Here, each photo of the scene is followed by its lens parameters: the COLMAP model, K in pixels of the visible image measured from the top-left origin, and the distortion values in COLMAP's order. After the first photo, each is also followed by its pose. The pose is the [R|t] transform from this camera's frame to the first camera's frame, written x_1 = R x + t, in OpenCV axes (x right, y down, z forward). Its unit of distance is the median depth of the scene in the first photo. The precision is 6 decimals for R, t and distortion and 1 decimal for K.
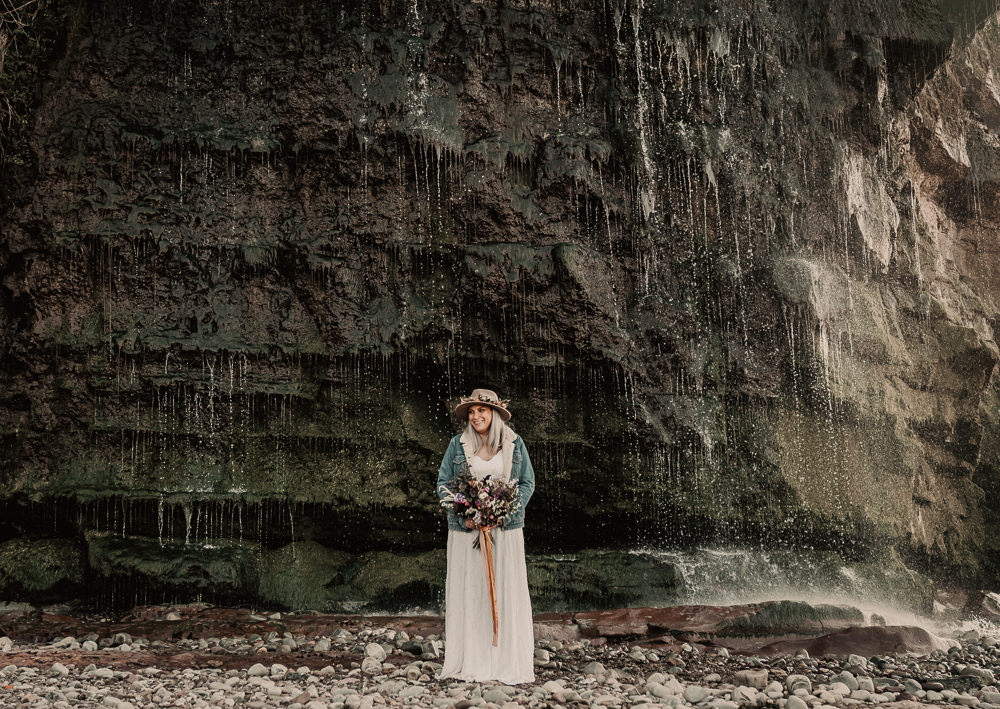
lens RADIAL K [[1407.2, 0, 503.5], [0, 1407.2, 269.1], [0, 0, 1]] dist [0.018143, 0.028694]
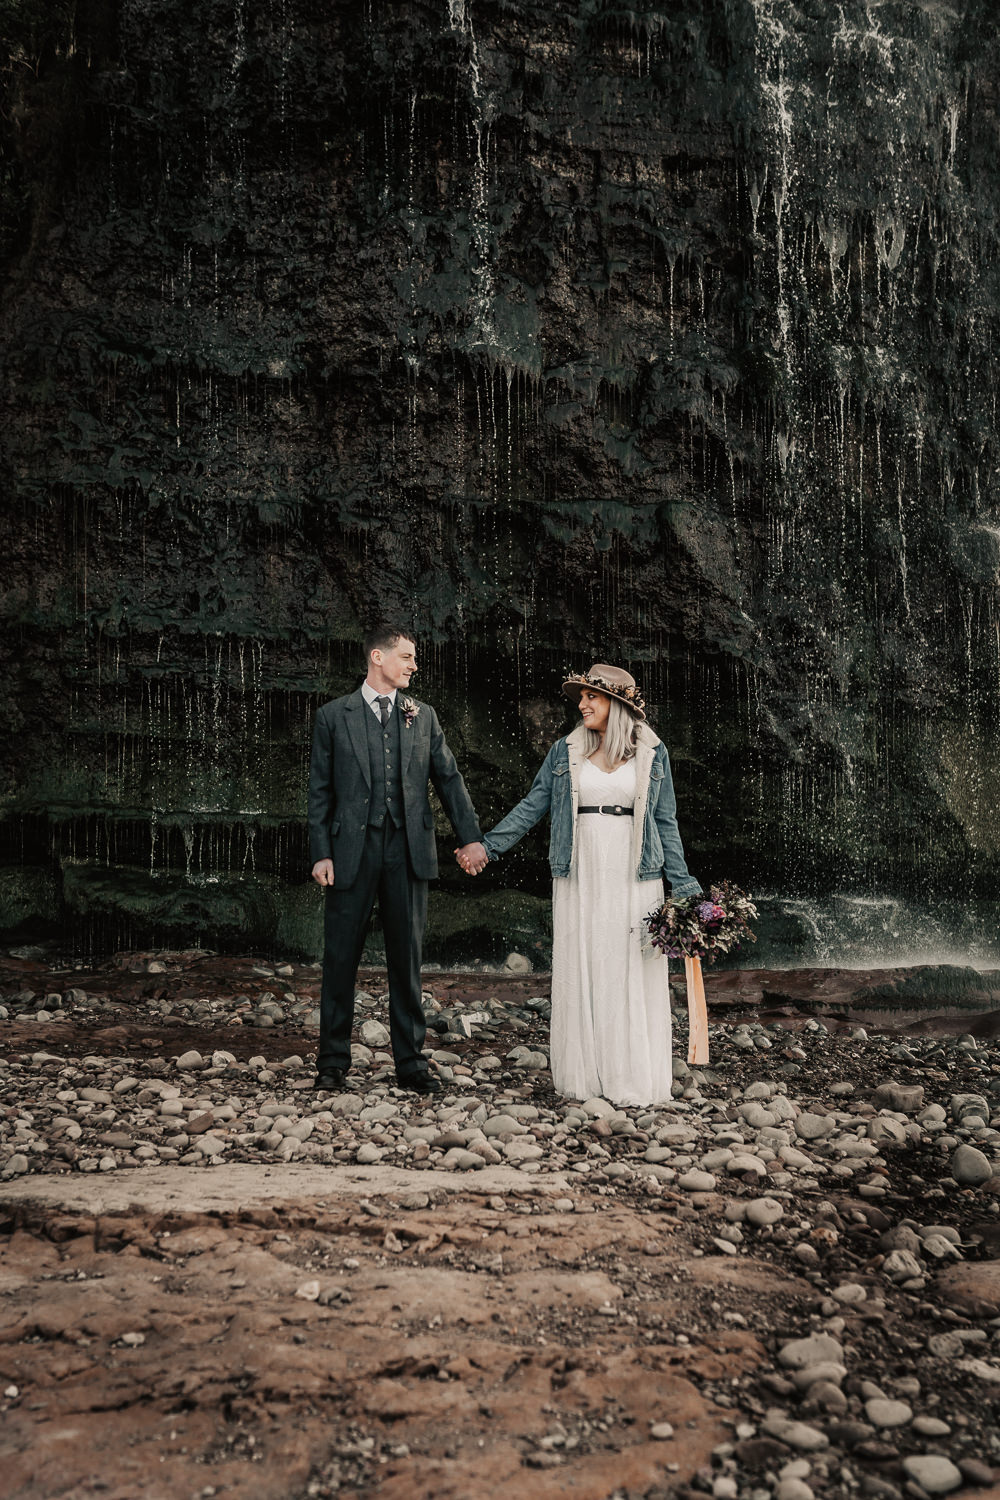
lens RADIAL K [[1484.0, 0, 534.1], [0, 1484.0, 808.9], [0, 0, 1]] dist [0.025588, 0.005365]
pose [[0.997380, 0.019118, -0.069769, 0.027761], [-0.008557, 0.988855, 0.148637, 0.028065], [0.071833, -0.147650, 0.986428, 0.174267]]
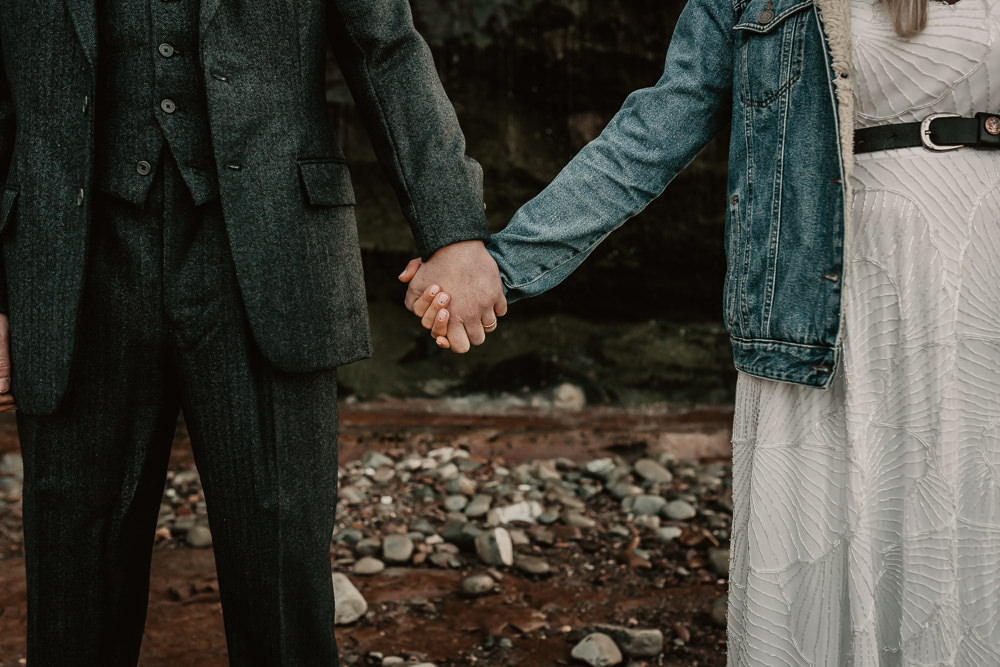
lens RADIAL K [[947.2, 0, 500.0], [0, 947.2, 333.5], [0, 0, 1]] dist [0.017882, 0.013363]
pose [[0.990126, 0.021208, -0.138569, -0.004249], [0.012765, 0.970744, 0.239779, 0.084638], [0.139601, -0.239180, 0.960887, 0.493492]]
